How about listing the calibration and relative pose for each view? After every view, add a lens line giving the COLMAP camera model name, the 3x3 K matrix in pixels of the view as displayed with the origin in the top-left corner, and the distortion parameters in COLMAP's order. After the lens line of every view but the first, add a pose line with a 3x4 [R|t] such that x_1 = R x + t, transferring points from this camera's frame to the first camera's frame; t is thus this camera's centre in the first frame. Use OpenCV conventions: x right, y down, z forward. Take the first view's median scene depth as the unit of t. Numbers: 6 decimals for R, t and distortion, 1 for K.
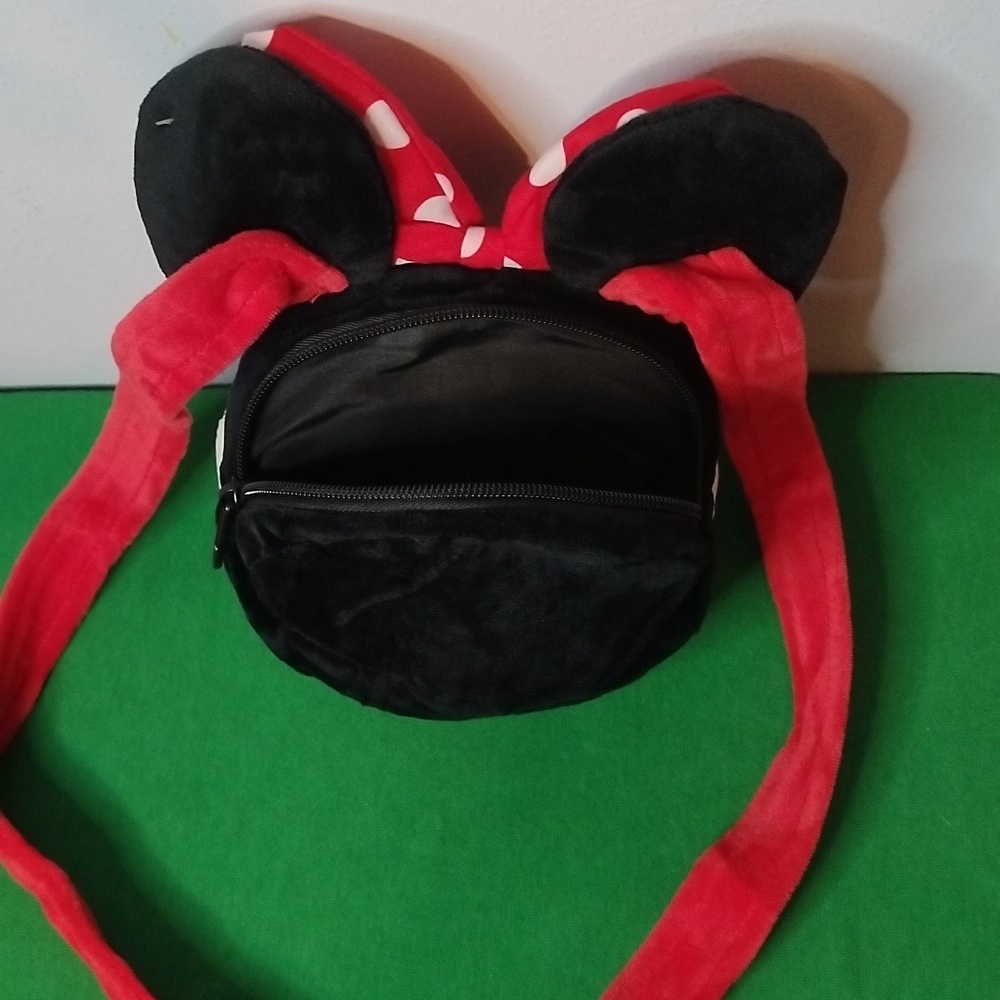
lens RADIAL K [[1562.3, 0, 500.0], [0, 1562.3, 500.0], [0, 0, 1]] dist [0.231279, -0.845888]
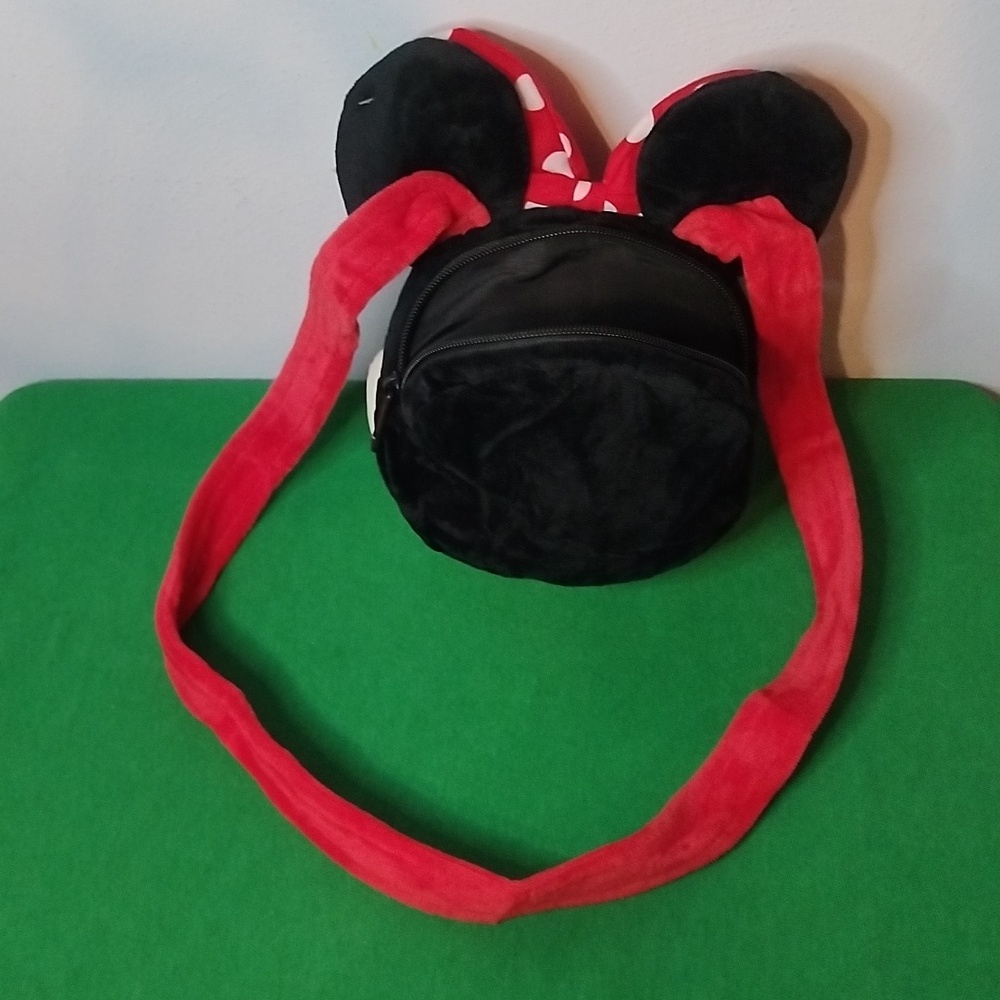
lens RADIAL K [[1562.3, 0, 500.0], [0, 1562.3, 500.0], [0, 0, 1]] dist [0.231279, -0.845888]
pose [[0.999609, 0.019031, 0.020466, -0.111073], [-0.013858, 0.973476, -0.228370, 0.411435], [-0.024270, 0.227997, 0.973359, -0.278842]]
